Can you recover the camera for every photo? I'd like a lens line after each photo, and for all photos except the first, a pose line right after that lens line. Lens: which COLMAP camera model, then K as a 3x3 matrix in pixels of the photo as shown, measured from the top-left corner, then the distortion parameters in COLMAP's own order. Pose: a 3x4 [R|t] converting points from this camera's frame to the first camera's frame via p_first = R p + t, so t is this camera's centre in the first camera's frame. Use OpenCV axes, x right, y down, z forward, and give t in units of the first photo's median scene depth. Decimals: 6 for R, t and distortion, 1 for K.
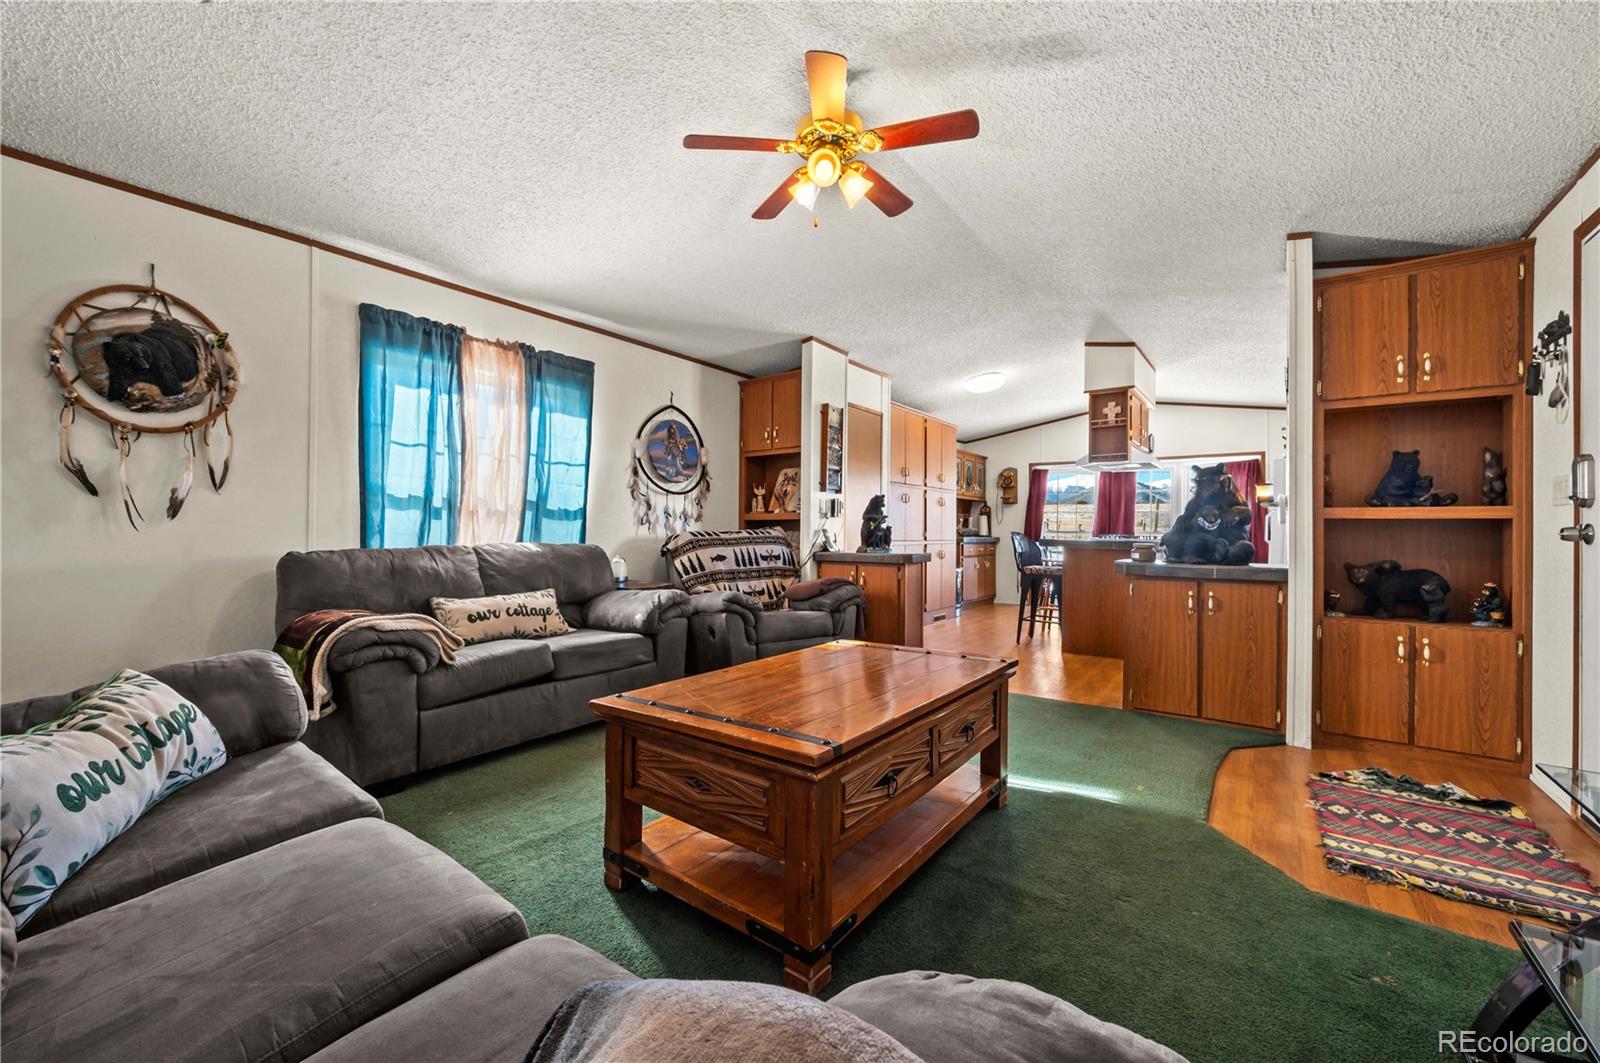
lens RADIAL K [[629.2, 0, 793.4], [0, 629.2, 520.8], [0, 0, 1]] dist [-0.000349, -0.000108]
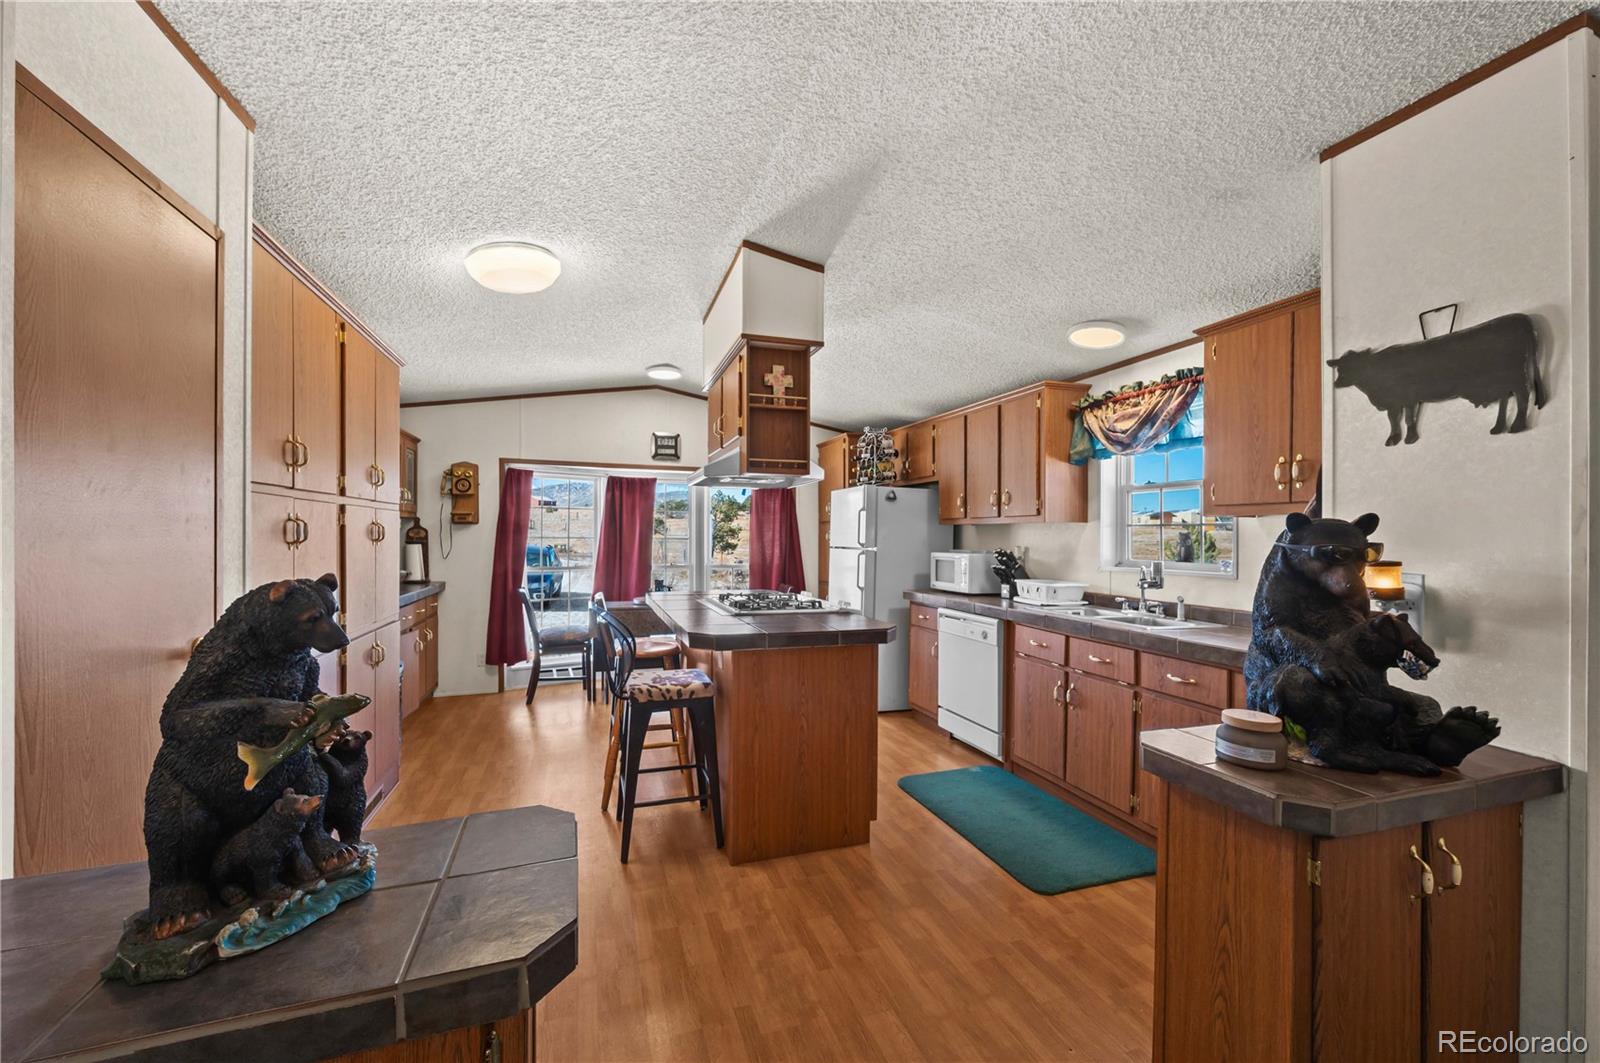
lens RADIAL K [[629.6, 0, 799.5], [0, 629.6, 539.9], [0, 0, 1]] dist [-0.000346, -0.000200]
pose [[0.565858, -0.012128, 0.824414, 0.062385], [-0.013638, 0.999617, 0.024066, -0.051231], [-0.824390, -0.024861, 0.565476, 0.692425]]
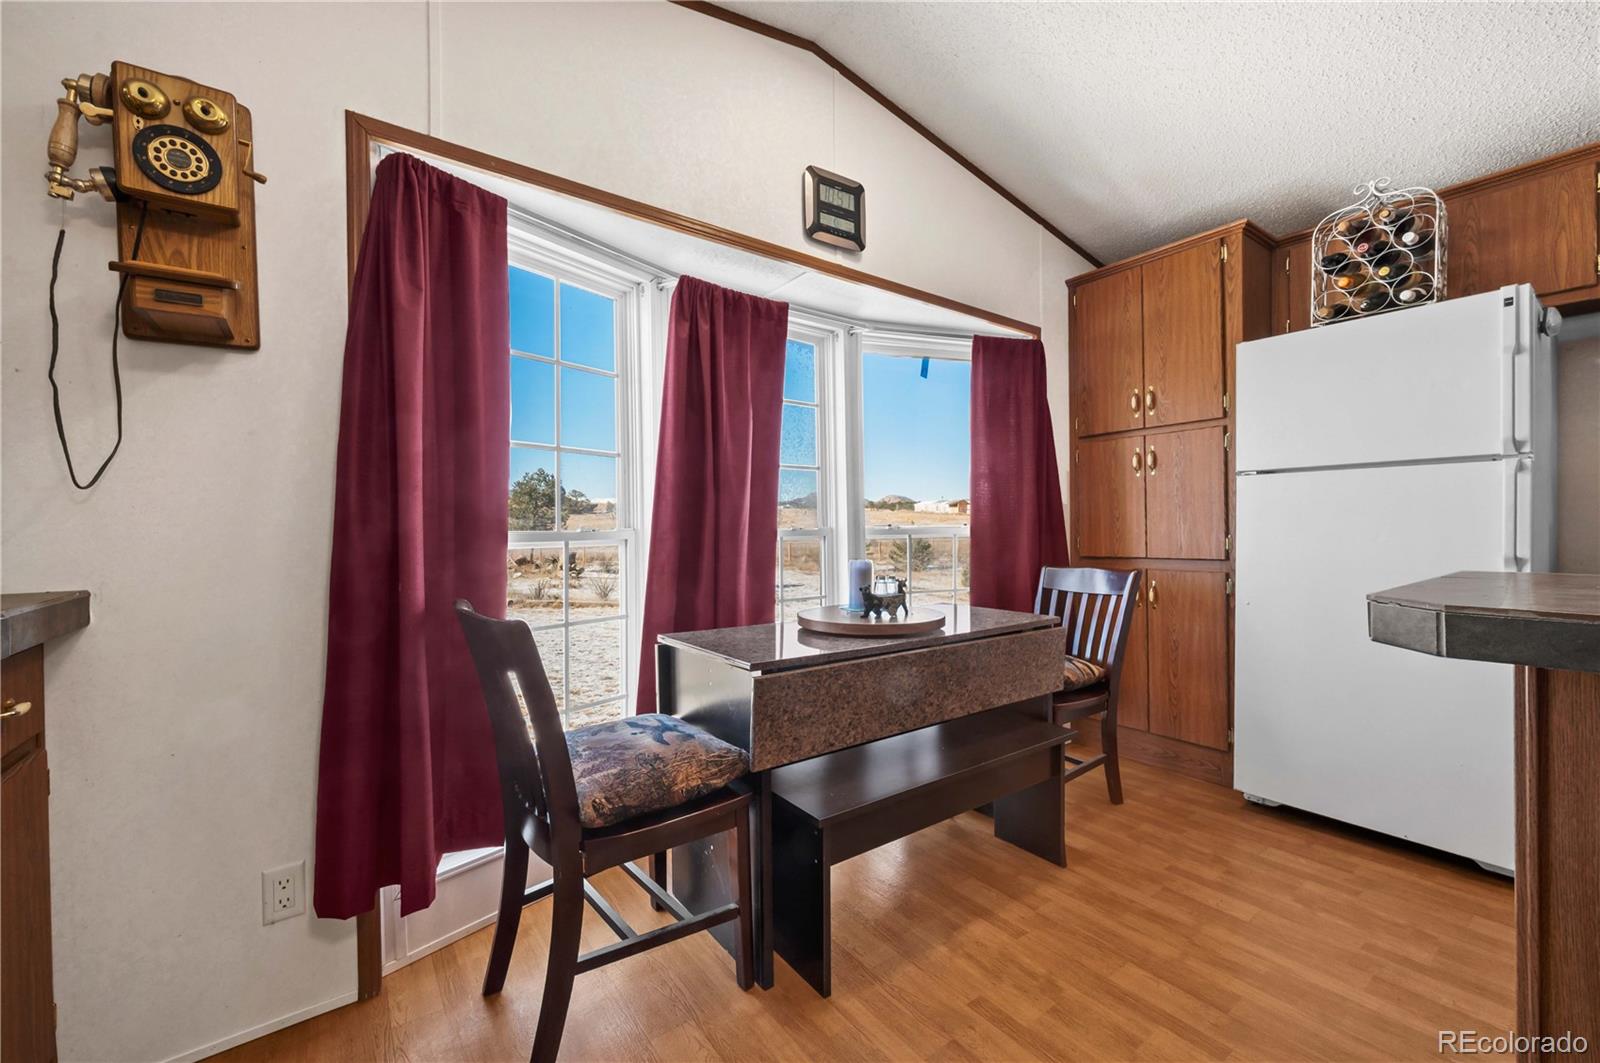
lens RADIAL K [[646.4, 0, 803.5], [0, 646.4, 518.5], [0, 0, 1]] dist [-0.000230, -0.000050]
pose [[0.288883, -0.002015, 0.957362, 0.417077], [-0.004703, 0.999983, 0.003524, 0.017369], [-0.957353, -0.005521, 0.288869, 1.396938]]
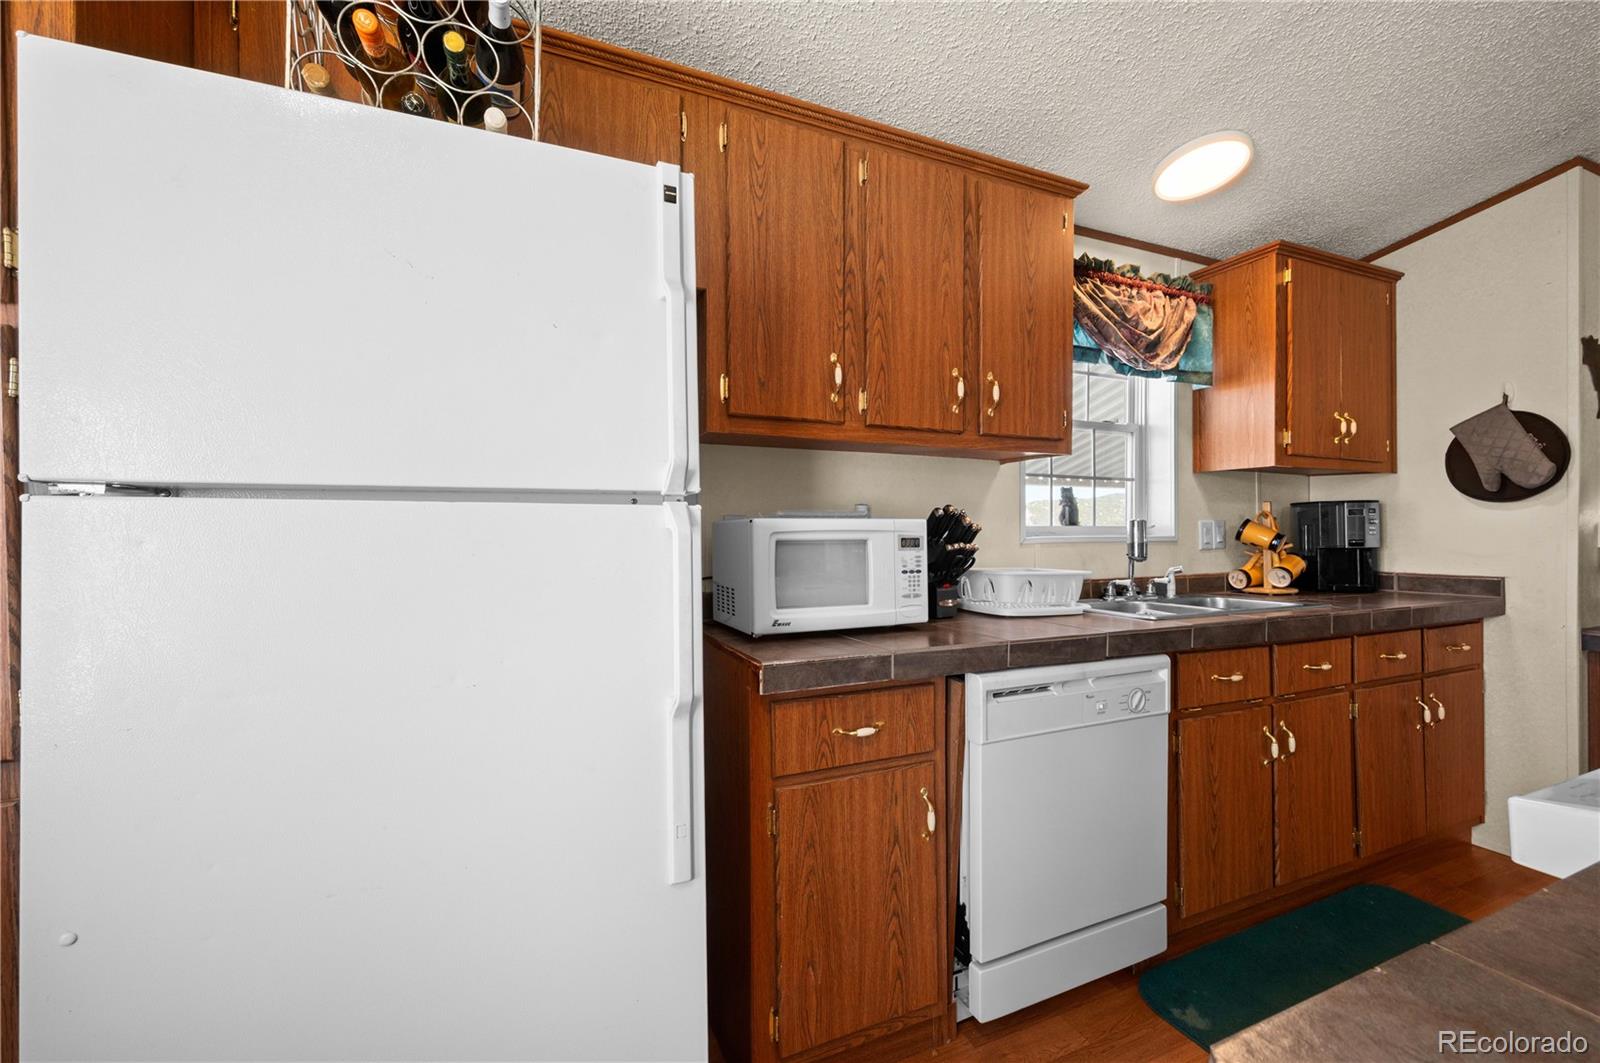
lens RADIAL K [[662.0, 0, 800.0], [0, 662.0, 531.5], [0, 0, 1]] dist [-0.017057, -0.000123]
pose [[-0.876323, -0.009867, 0.481623, 0.745445], [-0.016218, 0.999828, -0.009024, -0.006446], [-0.481451, -0.015719, -0.876332, 1.272903]]
